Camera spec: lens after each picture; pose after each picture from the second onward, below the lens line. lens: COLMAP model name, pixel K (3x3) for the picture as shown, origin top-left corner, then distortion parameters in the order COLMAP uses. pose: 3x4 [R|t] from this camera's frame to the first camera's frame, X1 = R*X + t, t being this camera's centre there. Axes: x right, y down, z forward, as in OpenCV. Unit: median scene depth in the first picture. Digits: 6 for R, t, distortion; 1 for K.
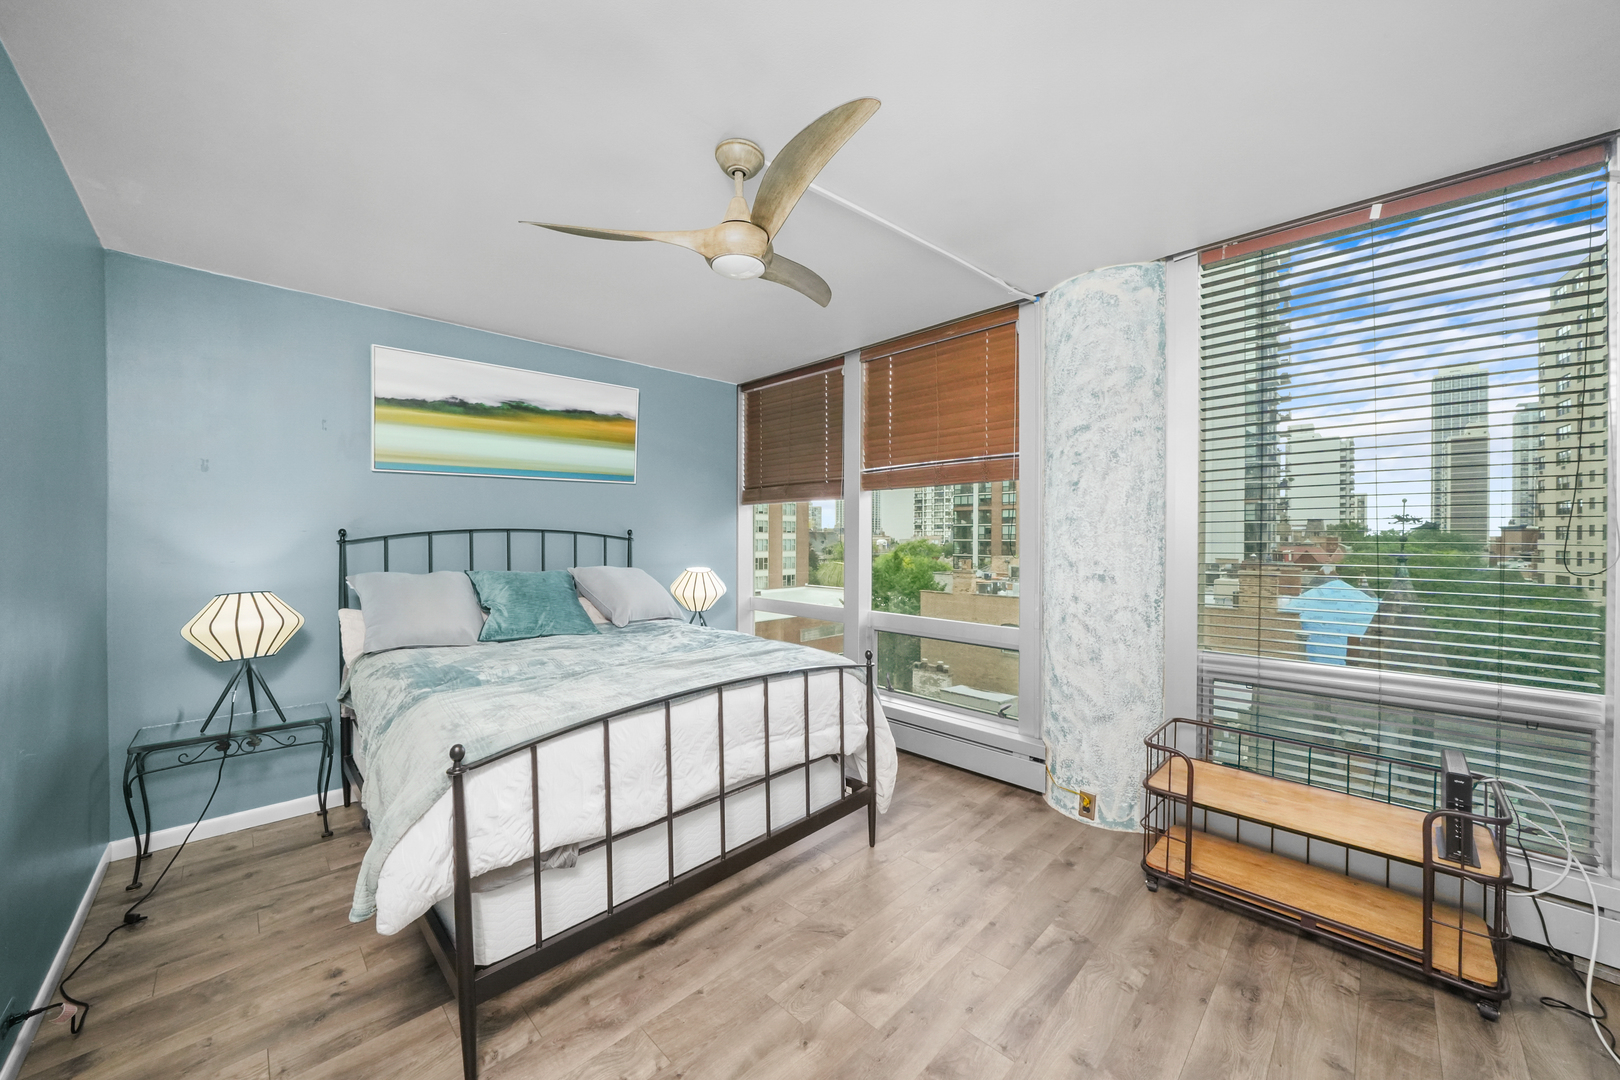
lens RADIAL K [[590.0, 0, 805.0], [0, 590.0, 541.4], [0, 0, 1]] dist [-0.016733, 0.000046]
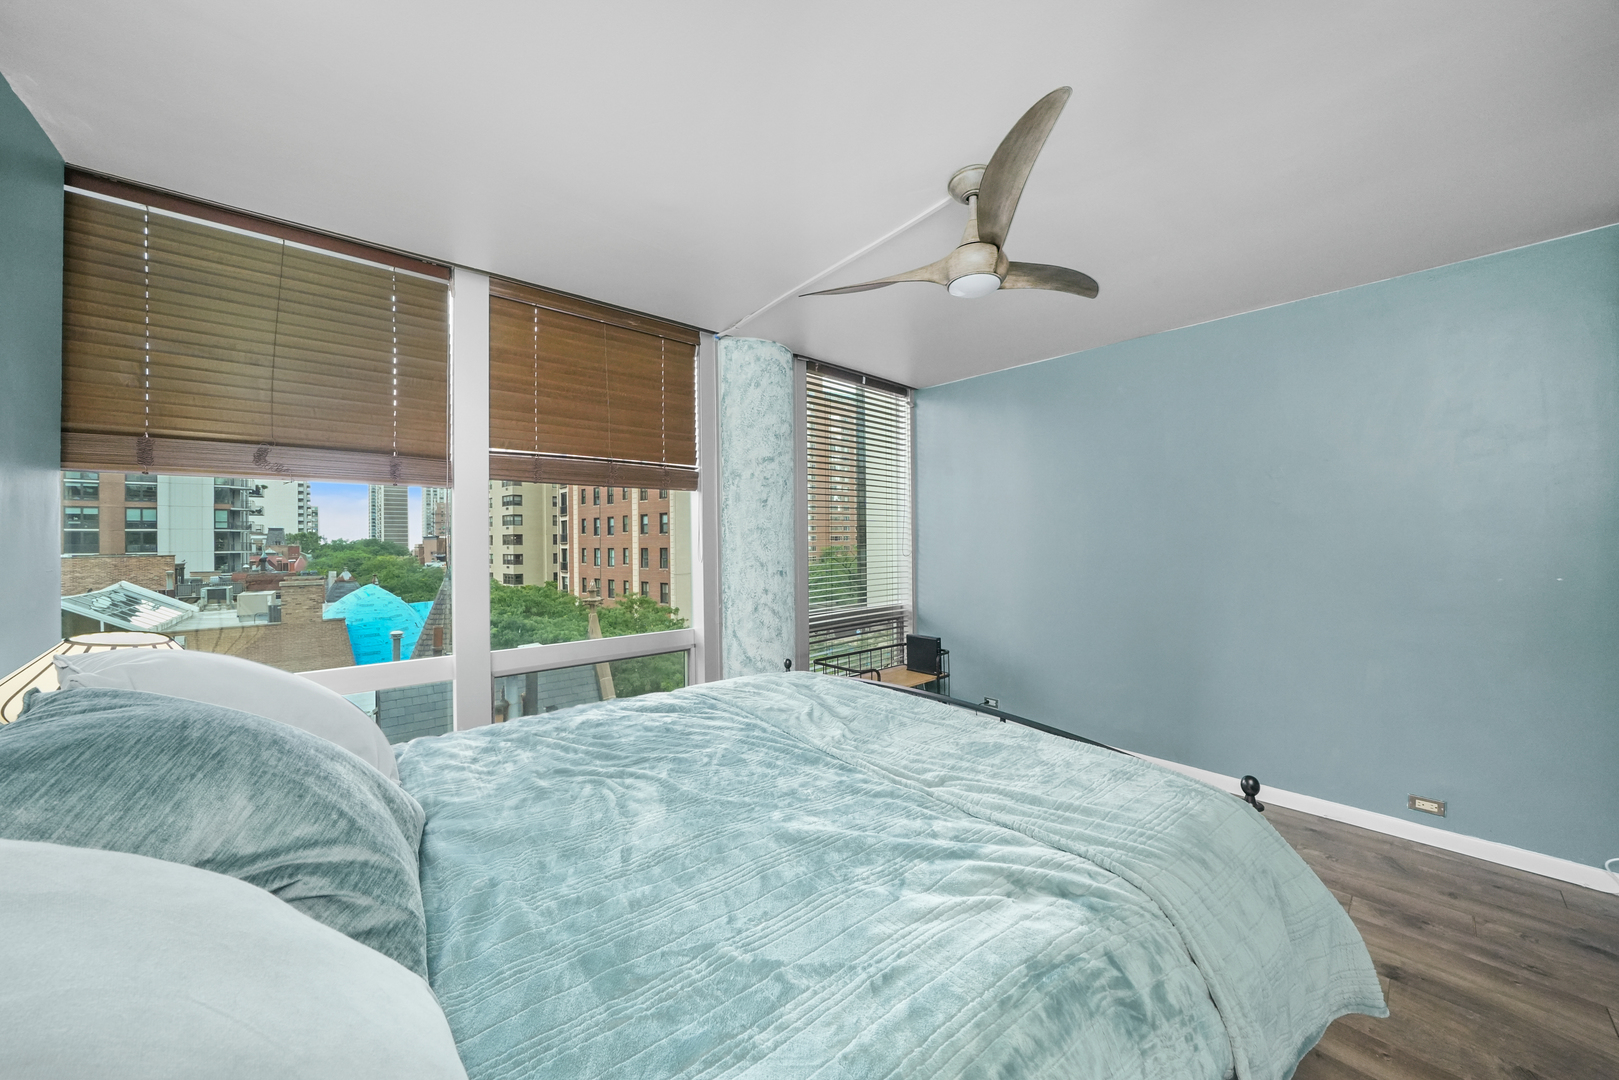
lens RADIAL K [[567.6, 0, 807.3], [0, 567.6, 543.3], [0, 0, 1]] dist [-0.029342, 0.004261]
pose [[0.053056, -0.004262, 0.998582, -0.785240], [0.017176, 0.999847, 0.003354, -0.009457], [-0.998444, 0.016974, 0.053121, 0.864482]]
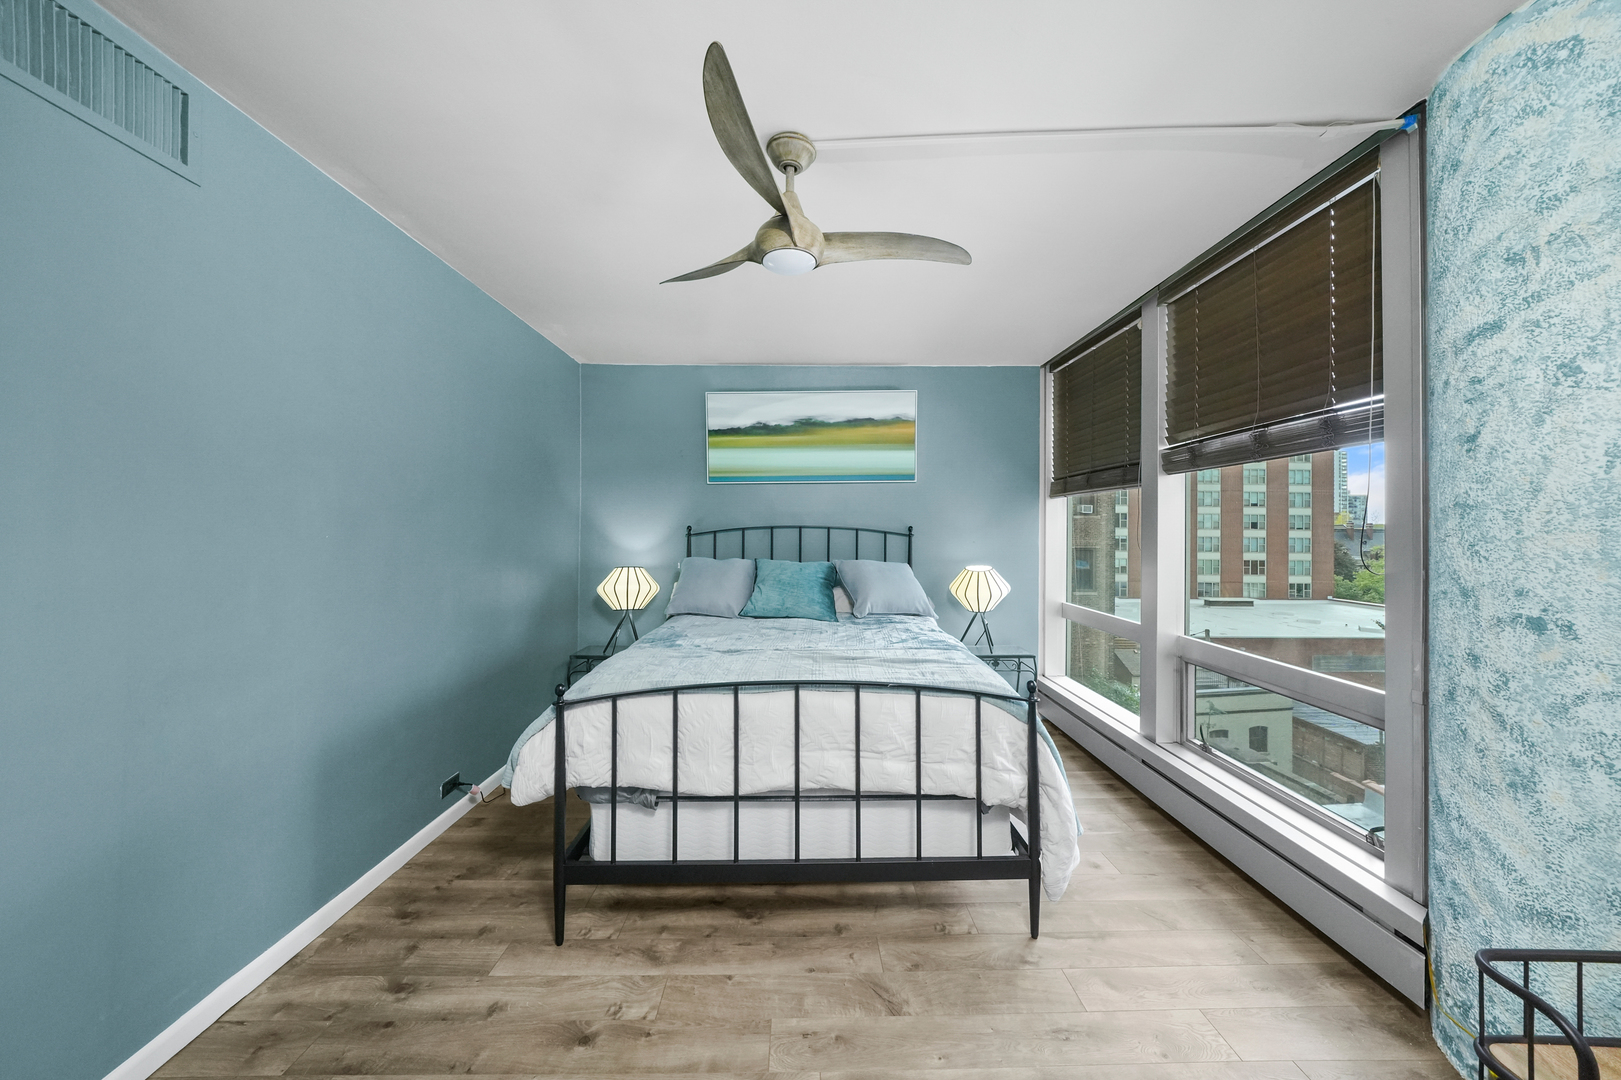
lens RADIAL K [[560.1, 0, 805.2], [0, 560.1, 524.0], [0, 0, 1]] dist [-0.010148, 0.002466]
pose [[0.719102, -0.003400, -0.694896, 0.385680], [-0.013029, 0.999746, -0.018375, -0.005270], [0.694782, 0.022267, 0.718875, 0.239604]]
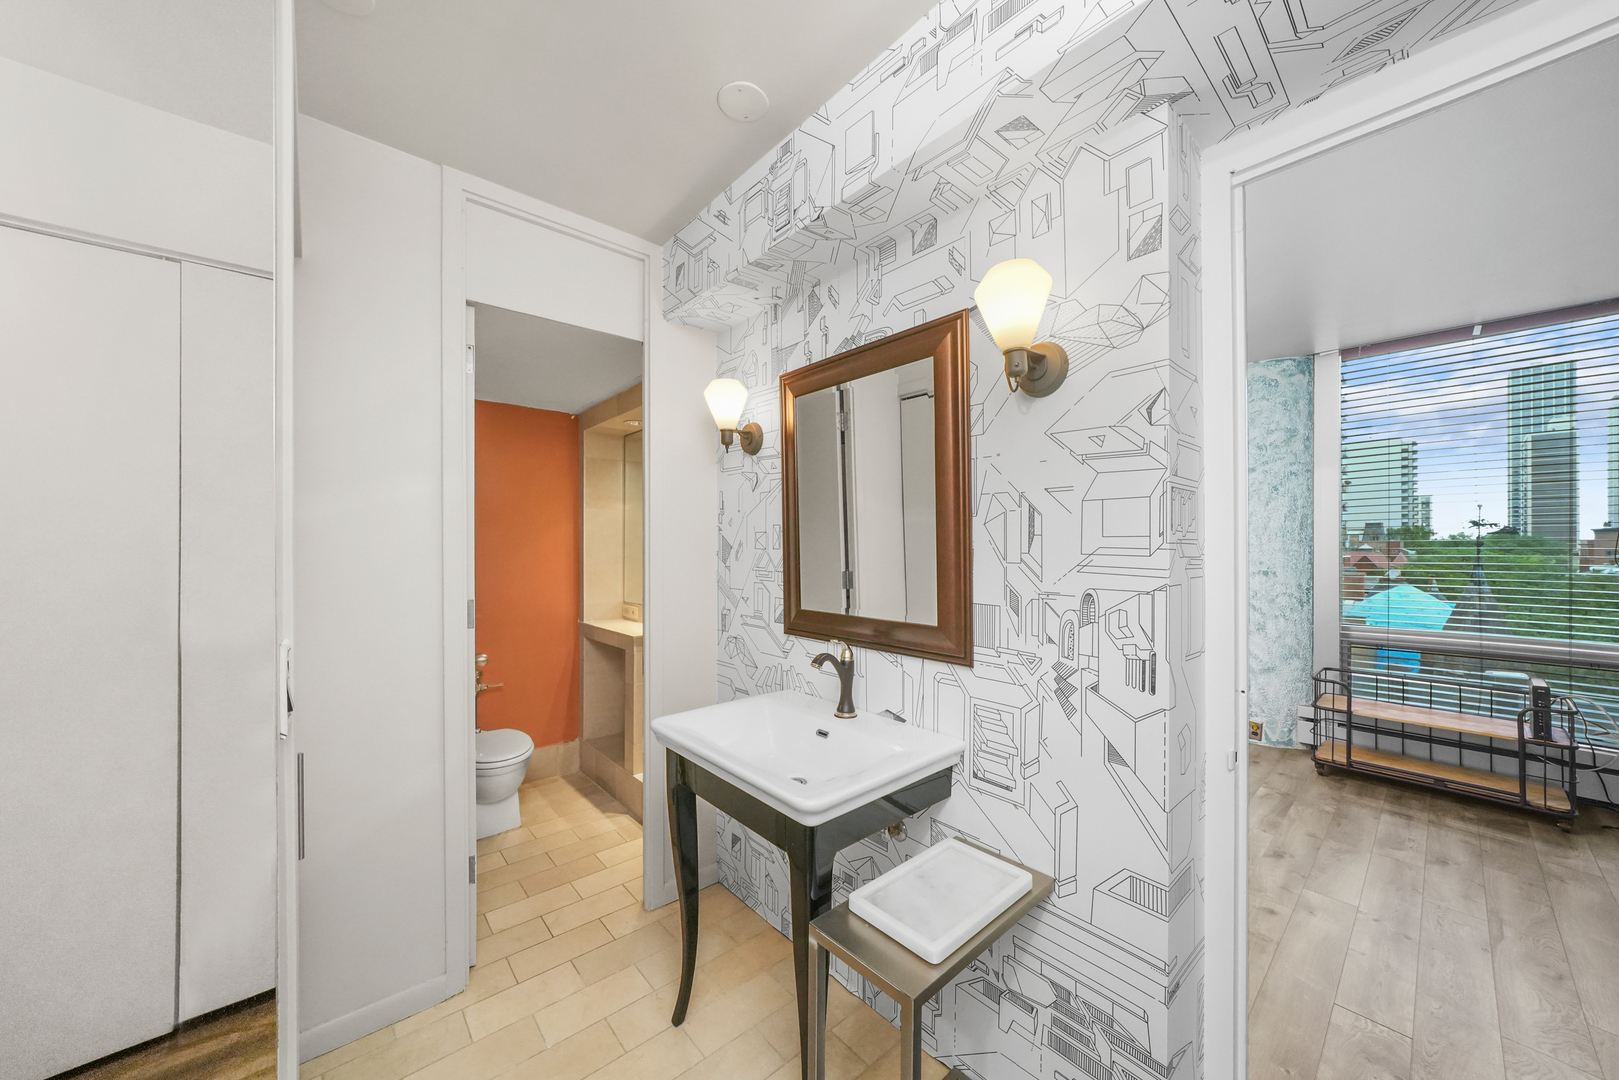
lens RADIAL K [[576.7, 0, 799.2], [0, 576.7, 547.7], [0, 0, 1]] dist [0.001020, 0.000074]
pose [[0.998052, -0.005940, -0.062110, -0.556128], [0.005736, 0.999978, -0.003453, -0.002852], [0.062129, 0.003090, 0.998063, -0.497199]]
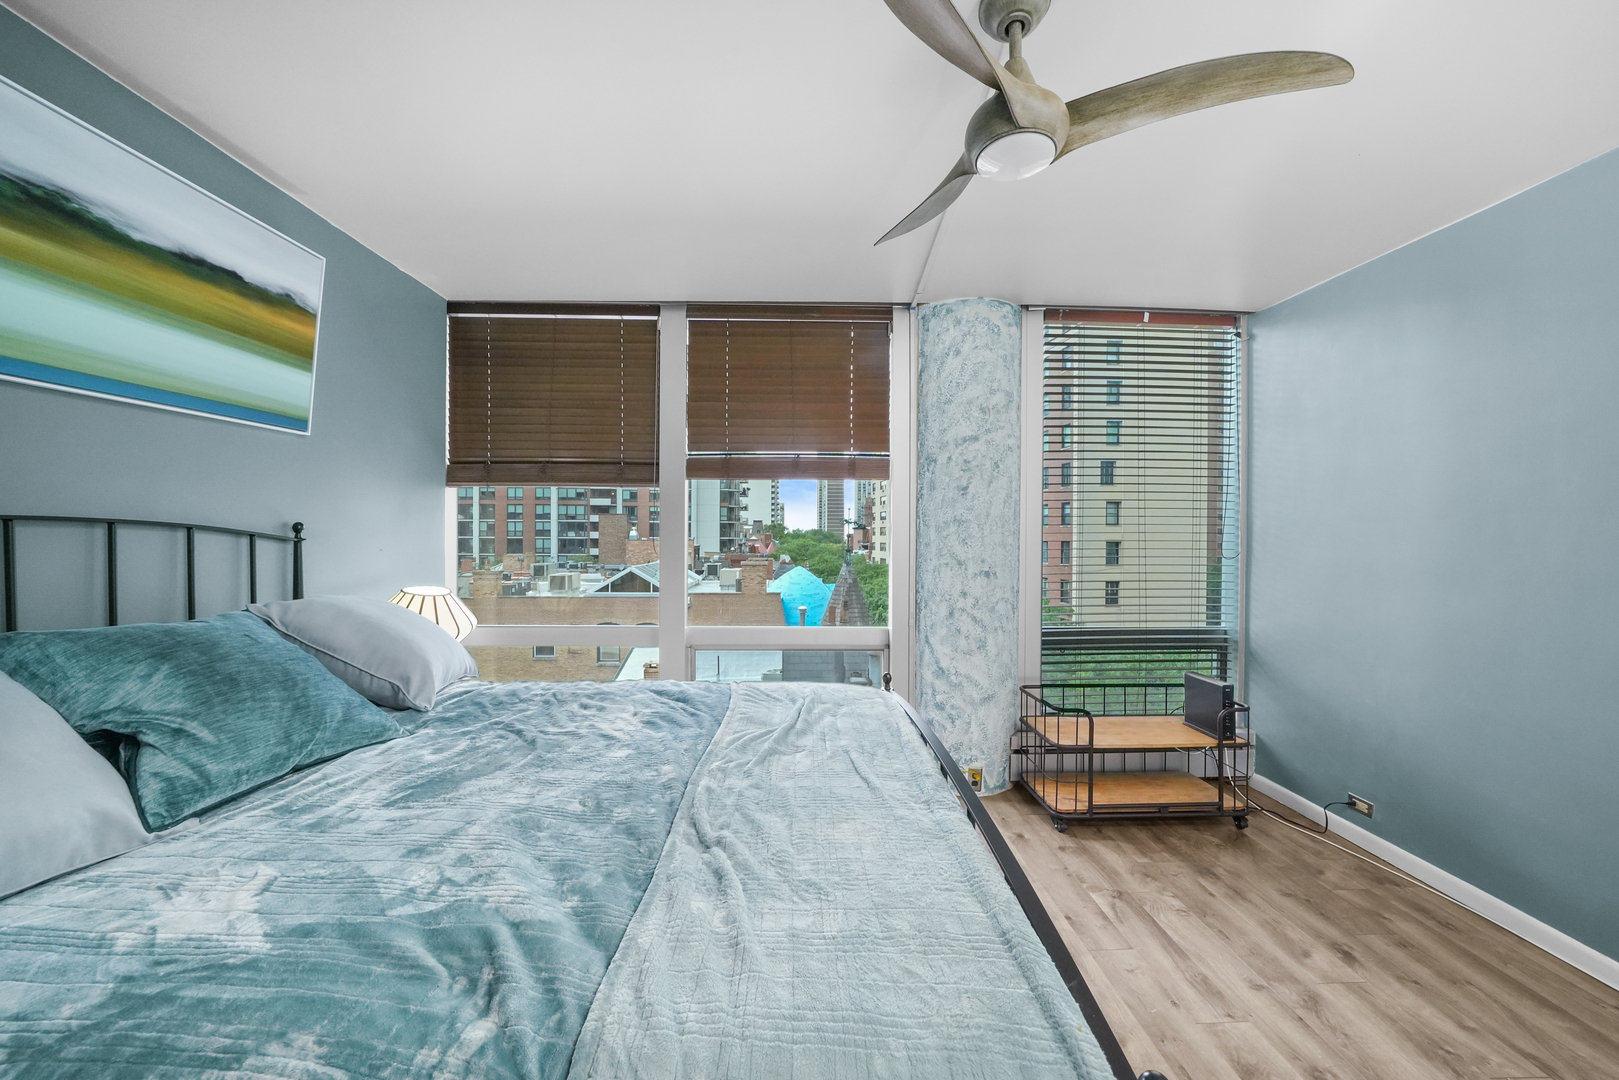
lens RADIAL K [[589.6, 0, 804.5], [0, 589.6, 541.4], [0, 0, 1]] dist [-0.016733, 0.000046]
pose [[0.682338, -0.006201, 0.731011, -0.553057], [0.002041, 0.999976, 0.006577, -0.008427], [-0.731034, -0.002995, 0.682334, 0.483898]]
